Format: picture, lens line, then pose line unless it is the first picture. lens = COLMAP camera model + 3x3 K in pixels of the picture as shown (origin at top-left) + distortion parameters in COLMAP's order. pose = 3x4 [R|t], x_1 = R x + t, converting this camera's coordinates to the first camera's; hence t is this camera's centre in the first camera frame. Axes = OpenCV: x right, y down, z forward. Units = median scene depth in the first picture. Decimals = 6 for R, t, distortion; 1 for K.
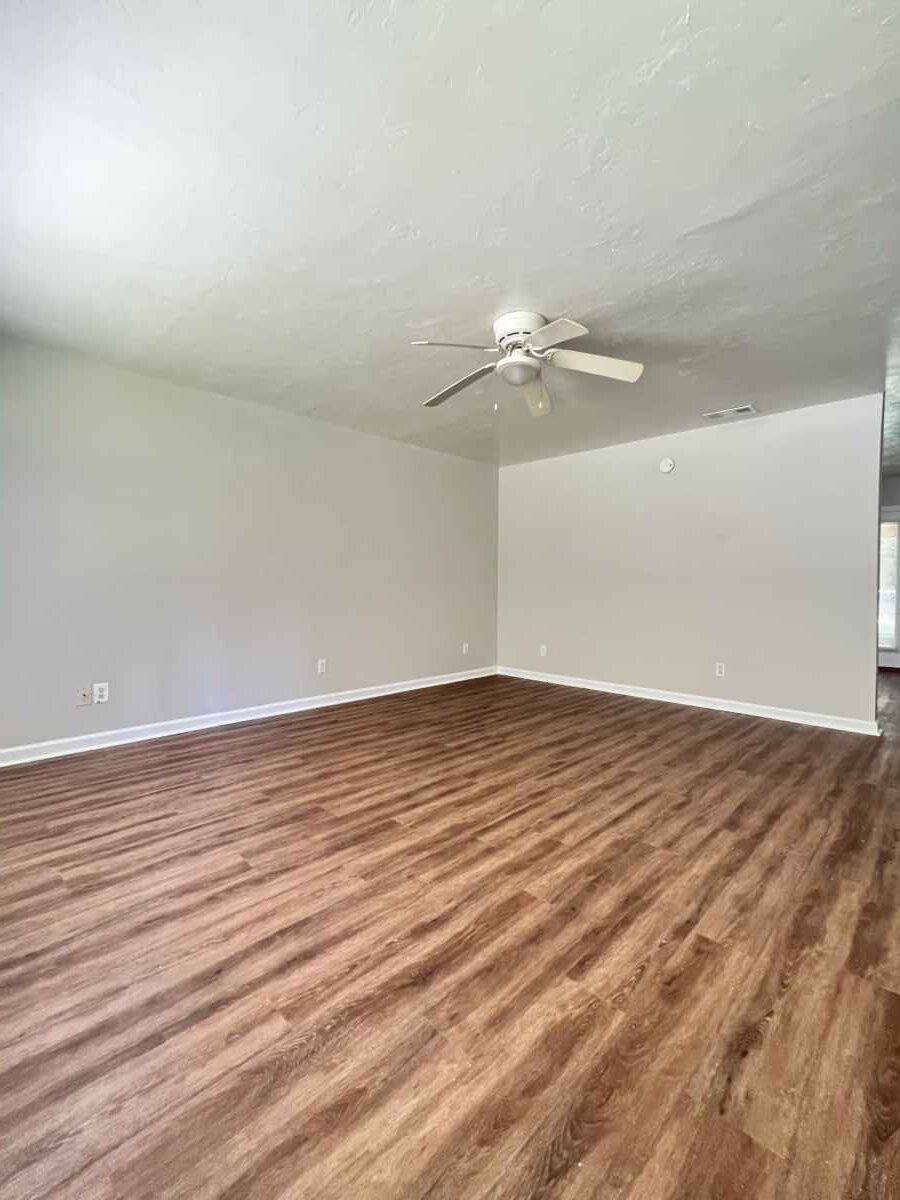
lens RADIAL K [[513.7, 0, 451.4], [0, 513.7, 601.5], [0, 0, 1]] dist [-0.002102, 0.000855]
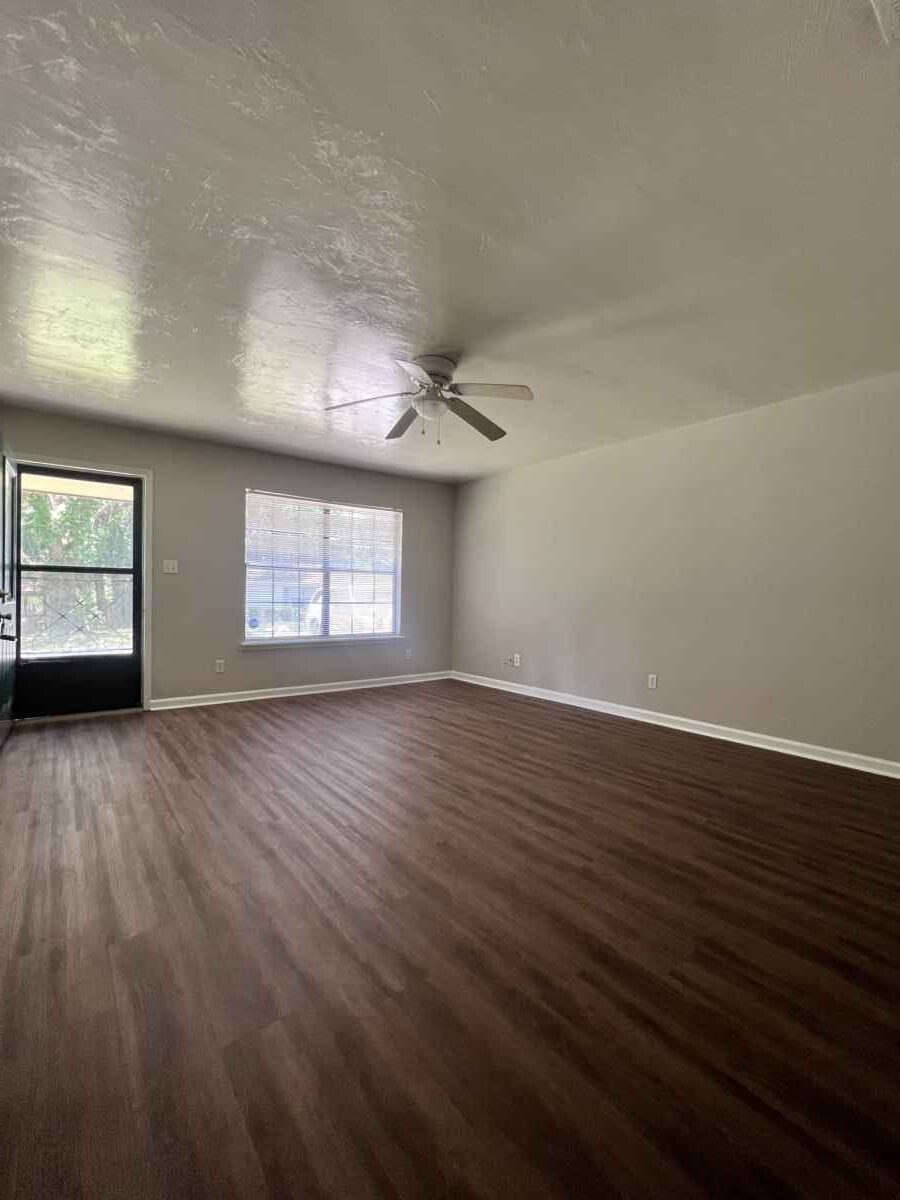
lens RADIAL K [[513.7, 0, 451.1], [0, 513.7, 602.9], [0, 0, 1]] dist [-0.002102, 0.000855]
pose [[-0.126376, 0.011438, -0.991917, 1.587814], [-0.047561, 0.998714, 0.017576, -0.047019], [0.990842, 0.049398, -0.125669, 1.524401]]
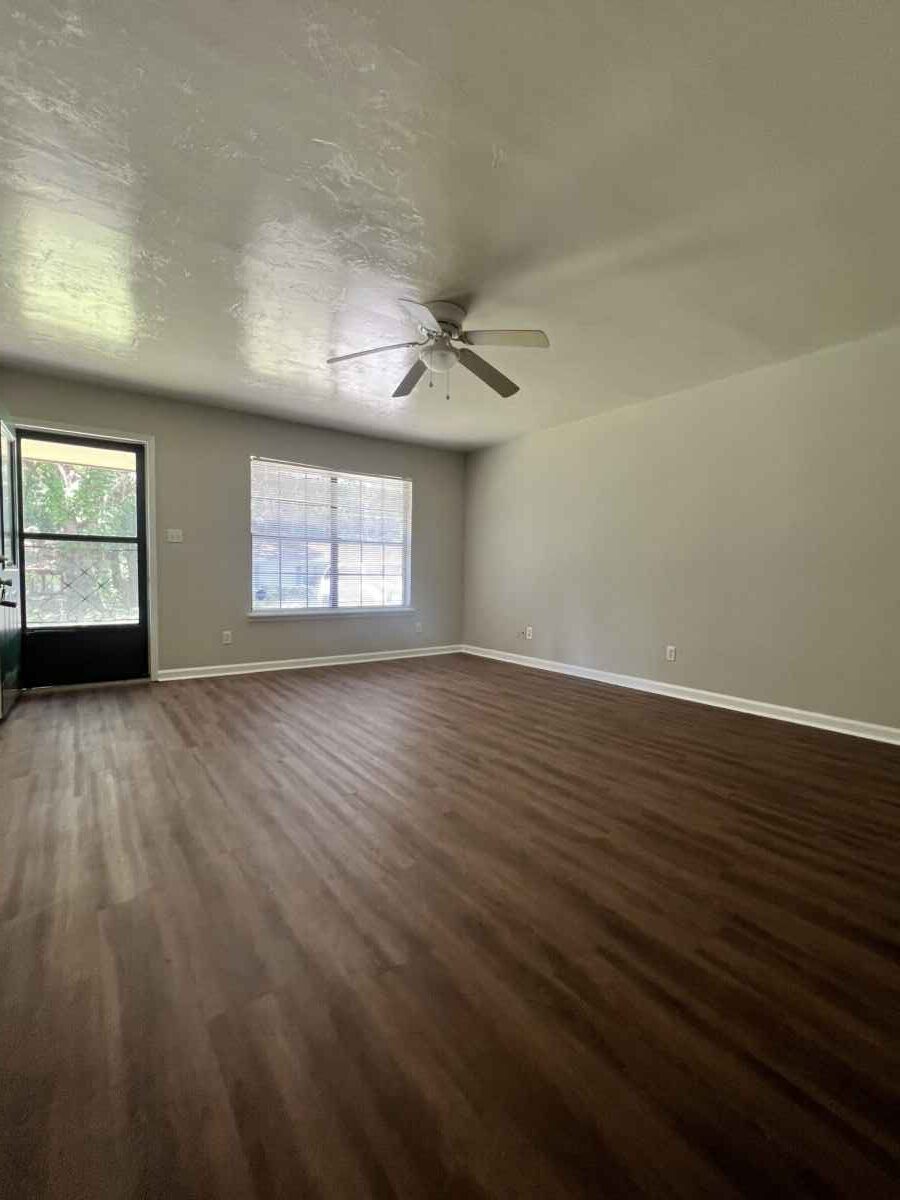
lens RADIAL K [[513.7, 0, 449.5], [0, 513.7, 604.1], [0, 0, 1]] dist [-0.002102, 0.000855]
pose [[-0.153164, 0.052487, -0.986806, 1.523825], [-0.046263, 0.997113, 0.060216, -0.004265], [0.987117, 0.054876, -0.150294, 1.525507]]
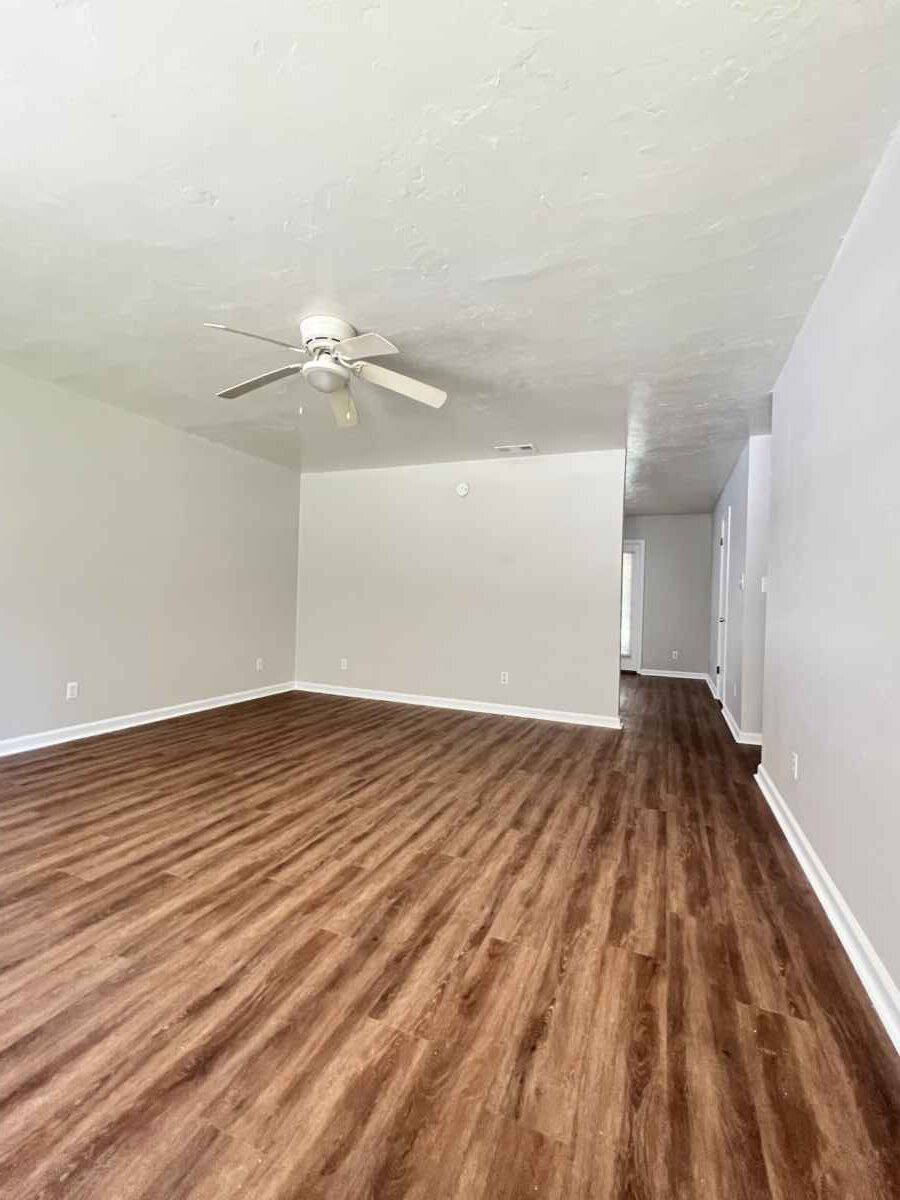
lens RADIAL K [[513.7, 0, 447.8], [0, 513.7, 599.8], [0, 0, 1]] dist [-0.002102, 0.000855]
pose [[0.928468, 0.021390, 0.370796, -0.005300], [-0.012996, 0.999600, -0.025121, -0.012378], [-0.371185, 0.018505, 0.928375, 0.032466]]
